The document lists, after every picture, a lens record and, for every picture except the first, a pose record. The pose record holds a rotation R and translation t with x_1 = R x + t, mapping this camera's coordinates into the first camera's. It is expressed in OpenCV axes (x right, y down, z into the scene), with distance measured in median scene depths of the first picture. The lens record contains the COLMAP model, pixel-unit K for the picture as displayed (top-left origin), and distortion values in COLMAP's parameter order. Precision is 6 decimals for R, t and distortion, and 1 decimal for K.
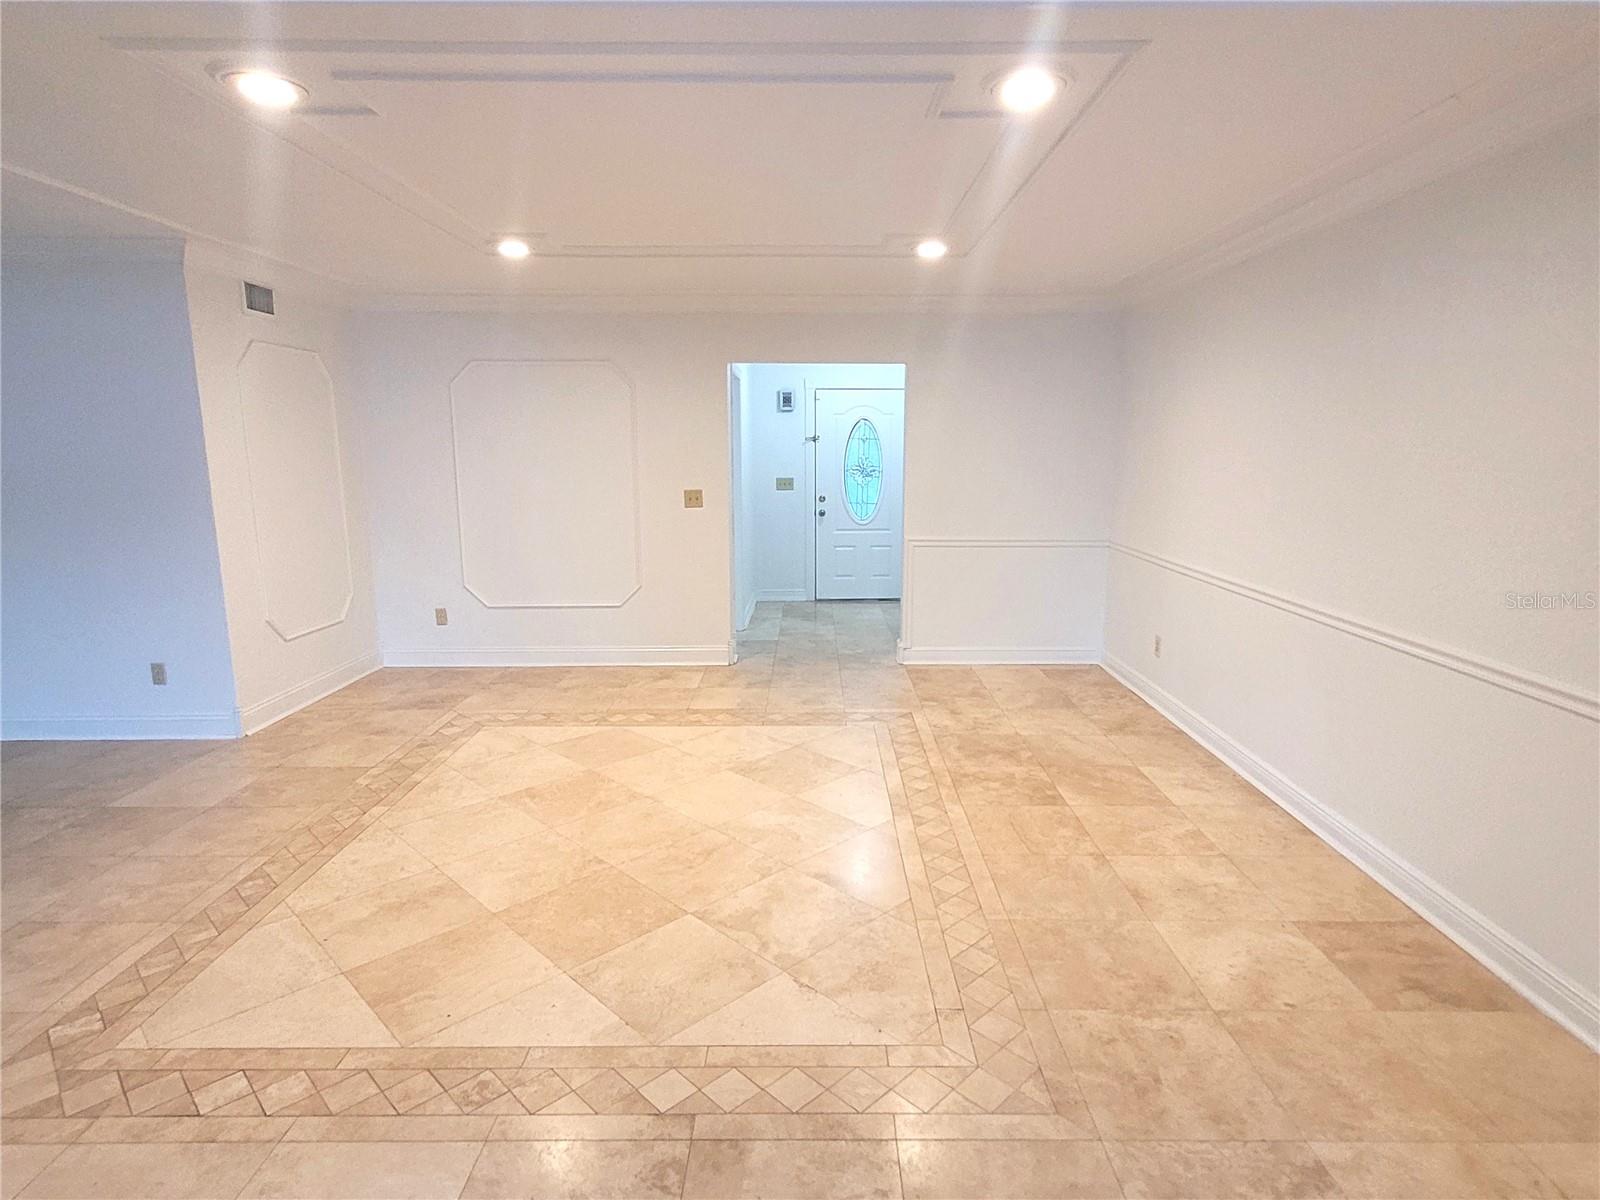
lens RADIAL K [[877.7, 0, 800.0], [0, 877.7, 600.0], [0, 0, 1]] dist [0.007710, -0.001396]
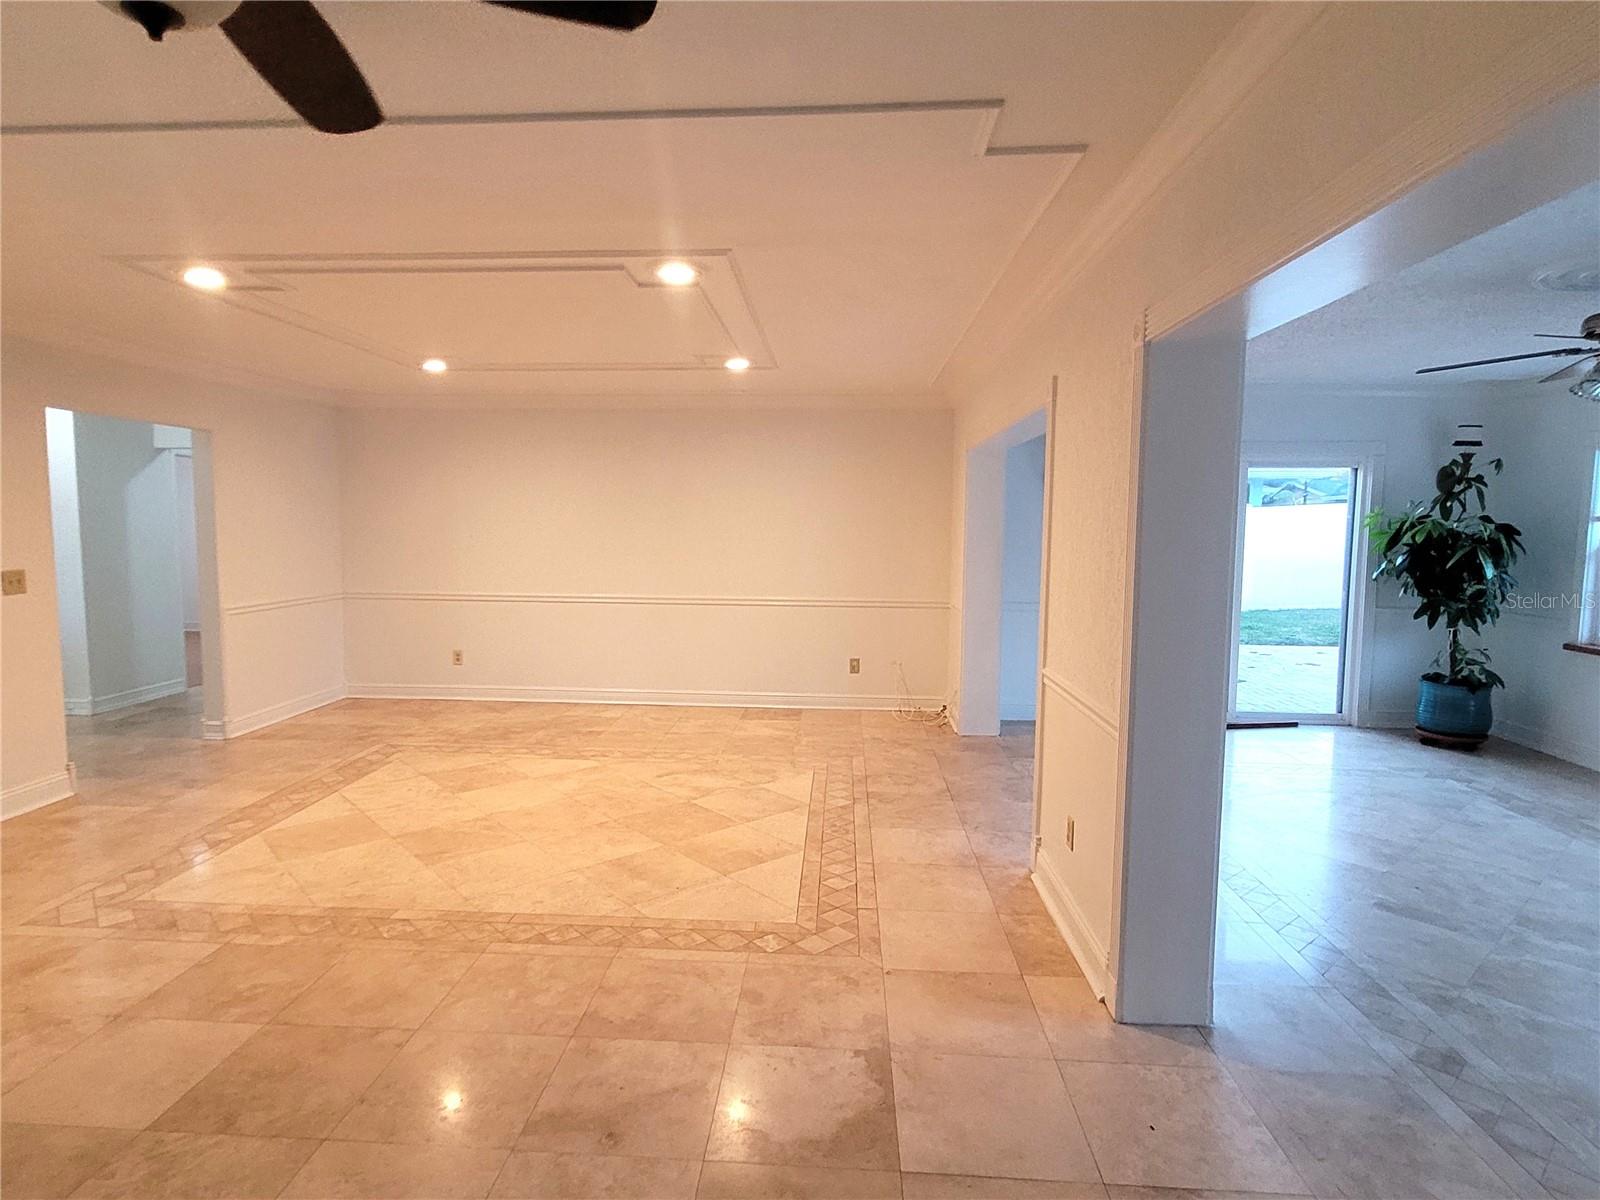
lens RADIAL K [[877.7, 0, 800.0], [0, 877.7, 600.0], [0, 0, 1]] dist [0.007710, -0.001396]
pose [[0.056437, -0.089215, 0.994412, -1.243161], [0.168835, 0.982508, 0.078564, -0.072921], [-0.984027, 0.163457, 0.070513, 0.460720]]
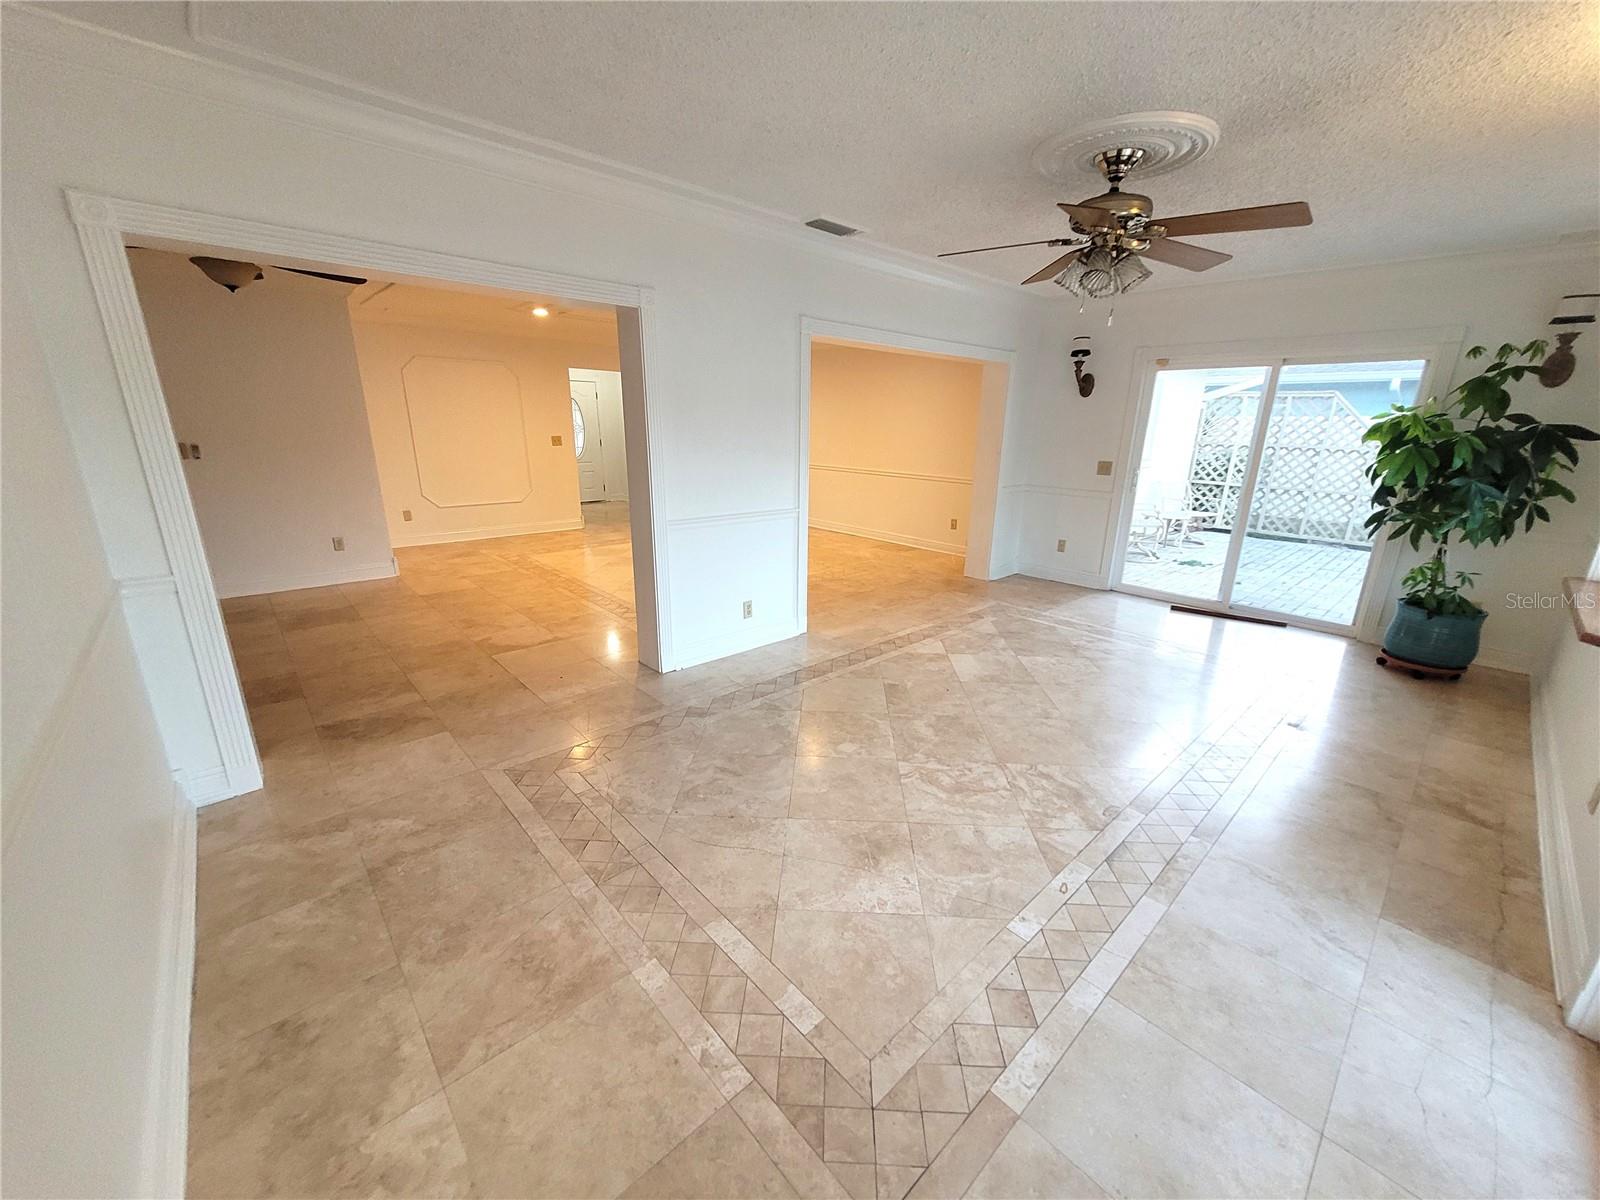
lens RADIAL K [[628.1, 0, 800.0], [0, 628.1, 600.0], [0, 0, 1]] dist [-0.001434, -0.000173]
pose [[0.730388, -0.176948, 0.659715, -1.044950], [0.104401, 0.983433, 0.148190, 0.119038], [-0.675007, -0.039362, 0.736761, -0.563946]]
